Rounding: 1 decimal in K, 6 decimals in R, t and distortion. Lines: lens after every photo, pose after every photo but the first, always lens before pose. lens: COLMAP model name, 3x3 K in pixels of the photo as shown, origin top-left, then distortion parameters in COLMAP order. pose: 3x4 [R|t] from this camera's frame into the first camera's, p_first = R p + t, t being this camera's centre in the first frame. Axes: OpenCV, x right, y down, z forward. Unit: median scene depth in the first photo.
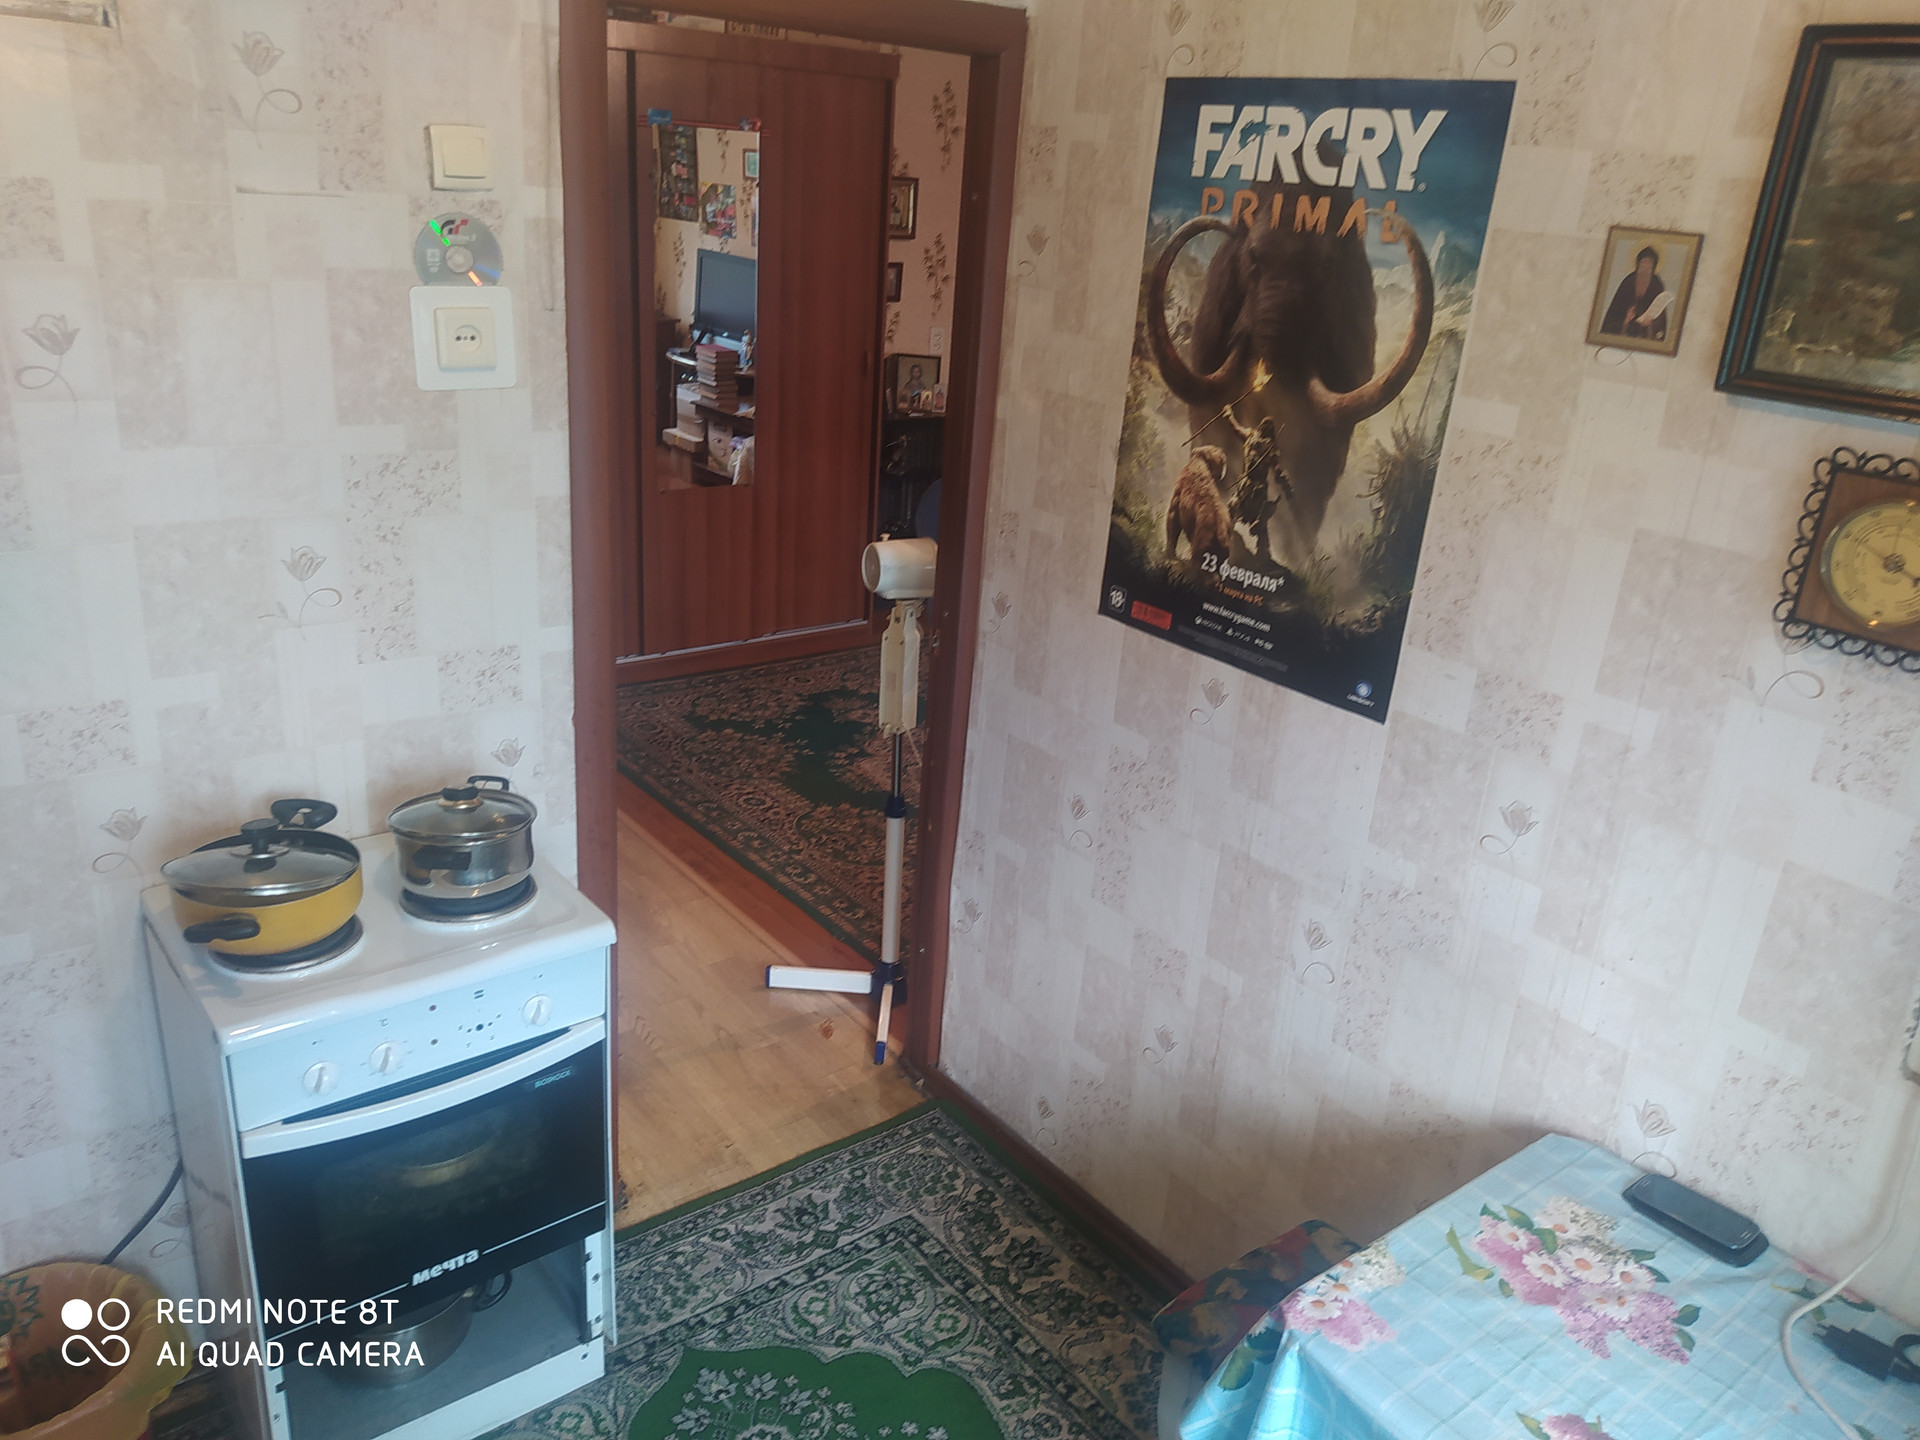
lens RADIAL K [[1454.1, 0, 968.4], [0, 1454.1, 729.1], [0, 0, 1]] dist [0.068402, -0.096621]
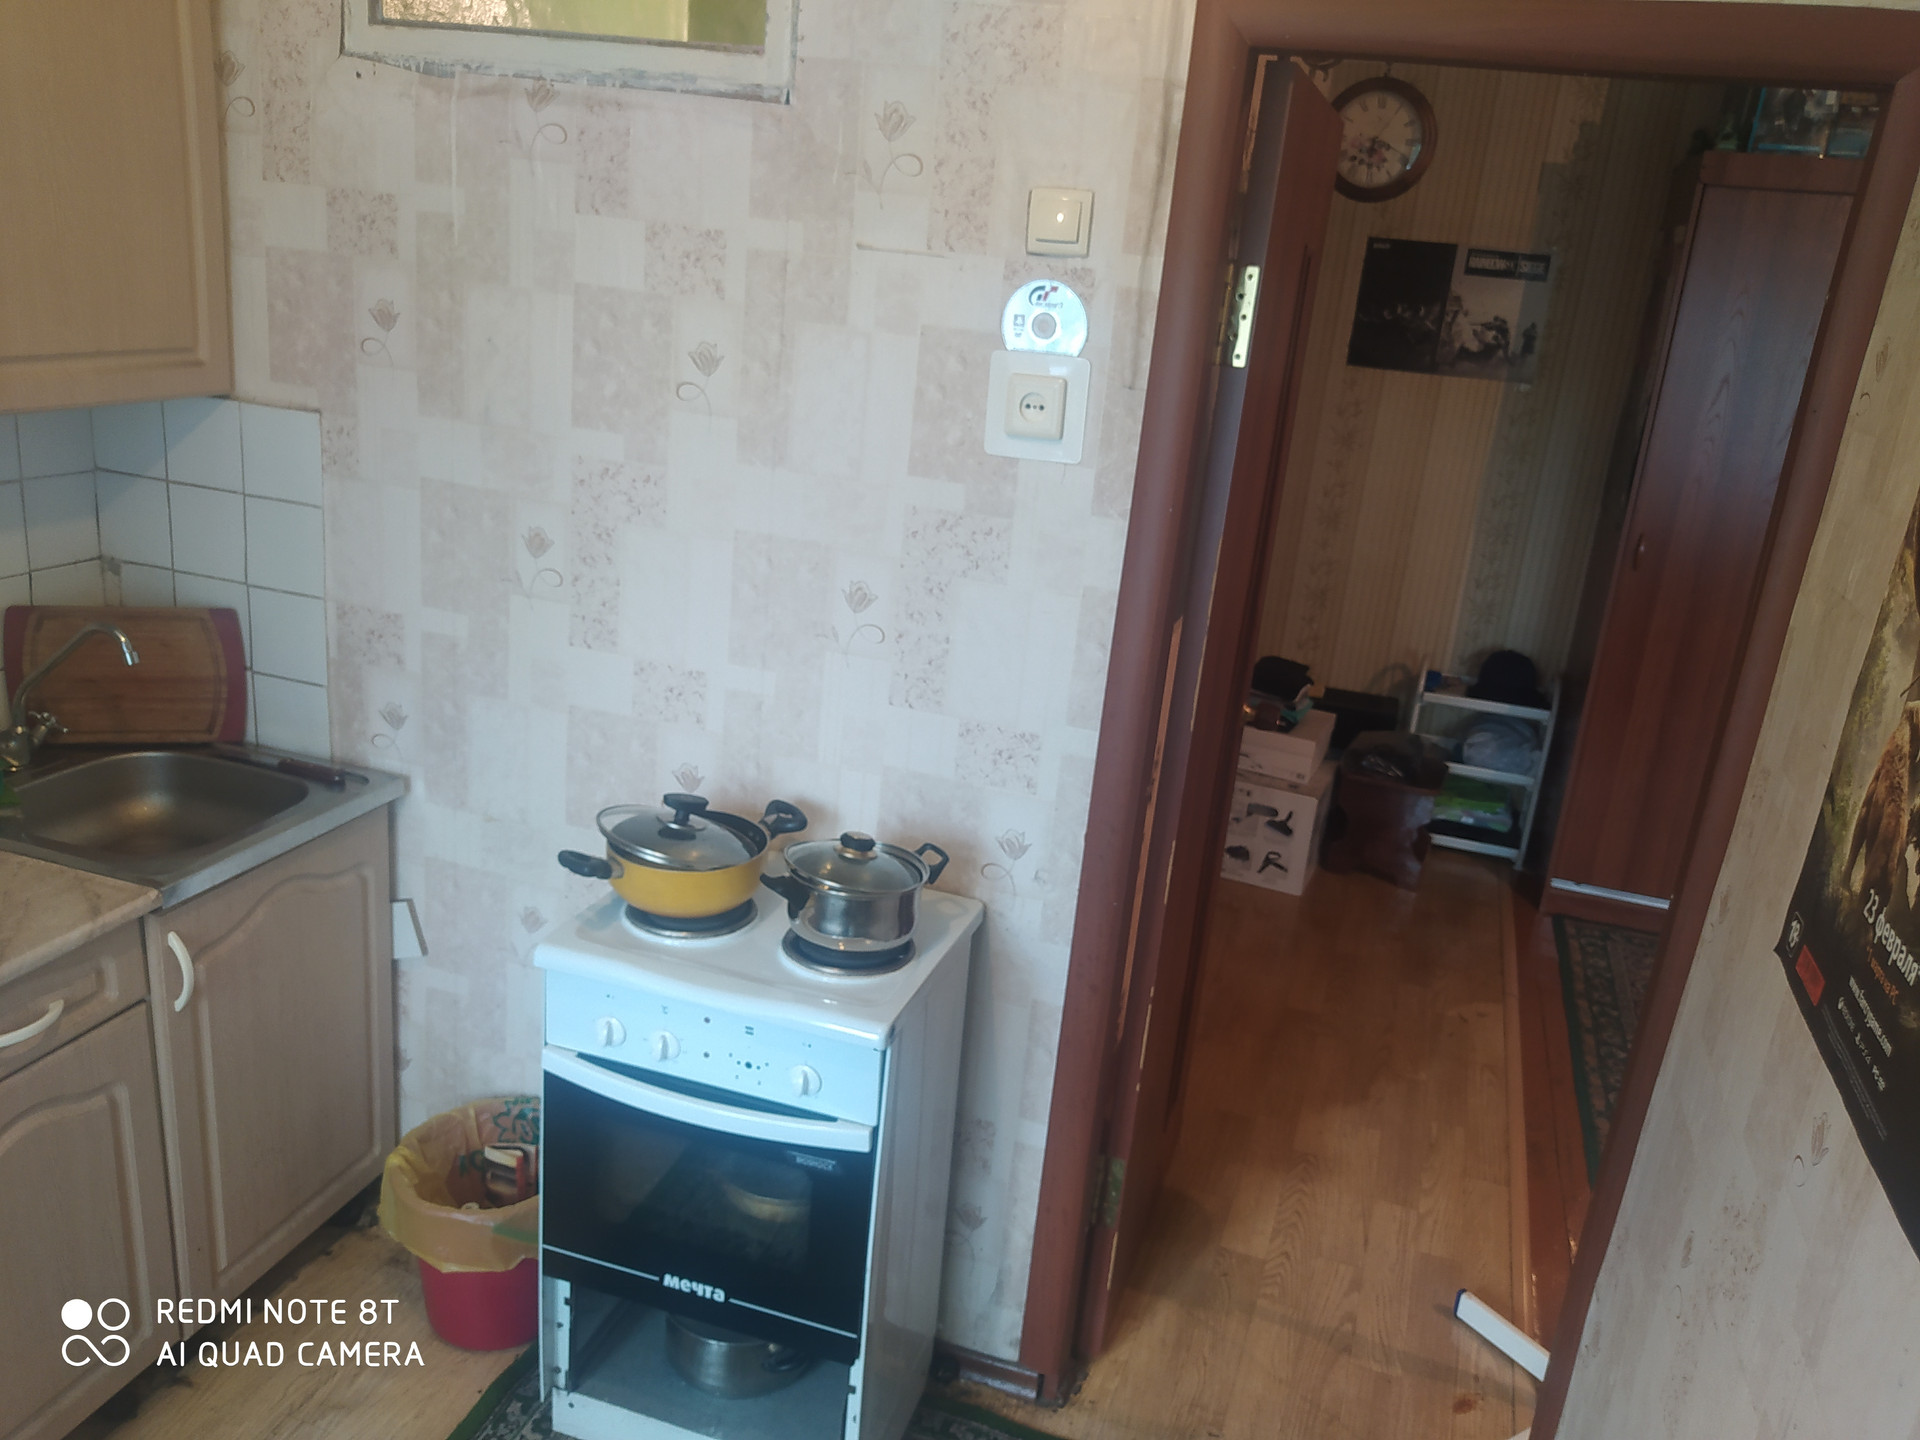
lens RADIAL K [[1454.1, 0, 964.3], [0, 1454.1, 723.0], [0, 0, 1]] dist [0.068402, -0.096621]
pose [[0.557635, 0.236247, -0.795758, 0.378876], [-0.346434, 0.937401, 0.035531, -0.076688], [0.754339, 0.255864, 0.604572, 0.375626]]
